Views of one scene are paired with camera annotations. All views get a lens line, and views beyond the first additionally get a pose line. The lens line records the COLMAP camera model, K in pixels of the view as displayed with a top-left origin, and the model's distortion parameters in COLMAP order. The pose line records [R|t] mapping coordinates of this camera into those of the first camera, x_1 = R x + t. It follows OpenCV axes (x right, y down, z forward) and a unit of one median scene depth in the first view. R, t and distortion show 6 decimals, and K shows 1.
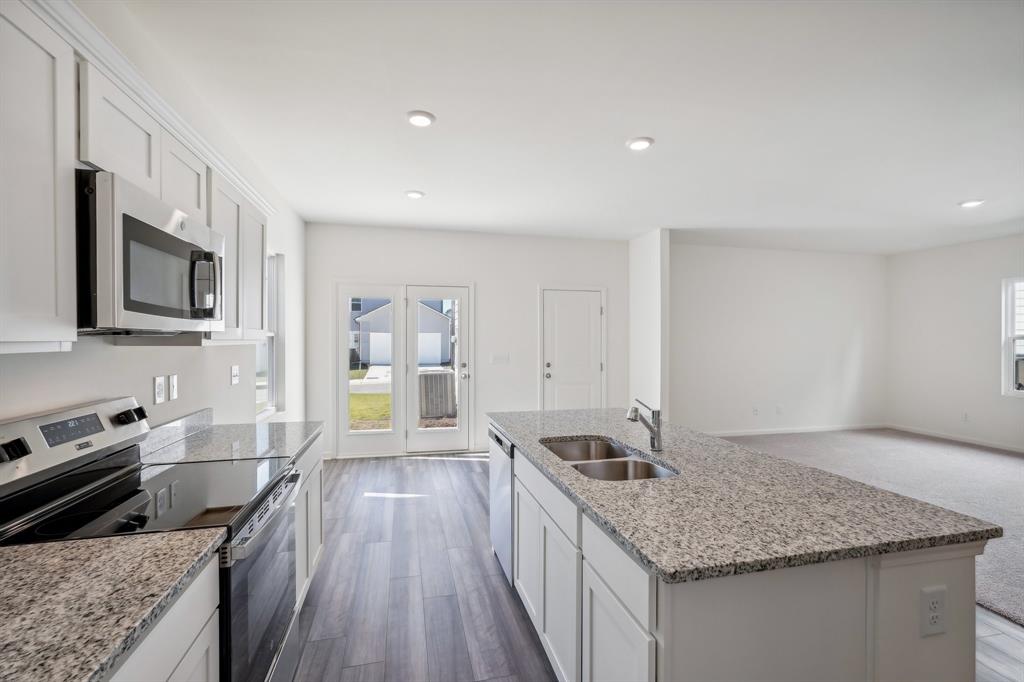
lens RADIAL K [[466.9, 0, 512.0], [0, 466.9, 341.0], [0, 0, 1]] dist [-0.003117, -0.000142]
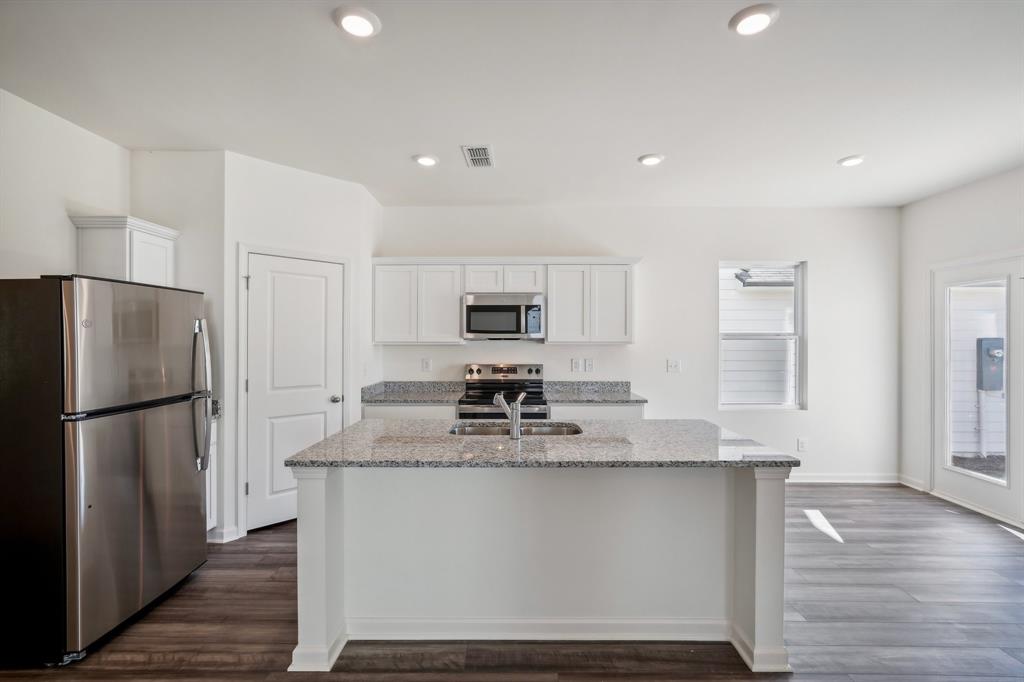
lens RADIAL K [[466.9, 0, 512.0], [0, 466.9, 341.0], [0, 0, 1]] dist [-0.003117, -0.000142]
pose [[-0.238638, 0.003906, -0.971101, 0.693573], [-0.009667, 0.999933, 0.006398, -0.006396], [0.971061, 0.010915, -0.238584, 0.613151]]
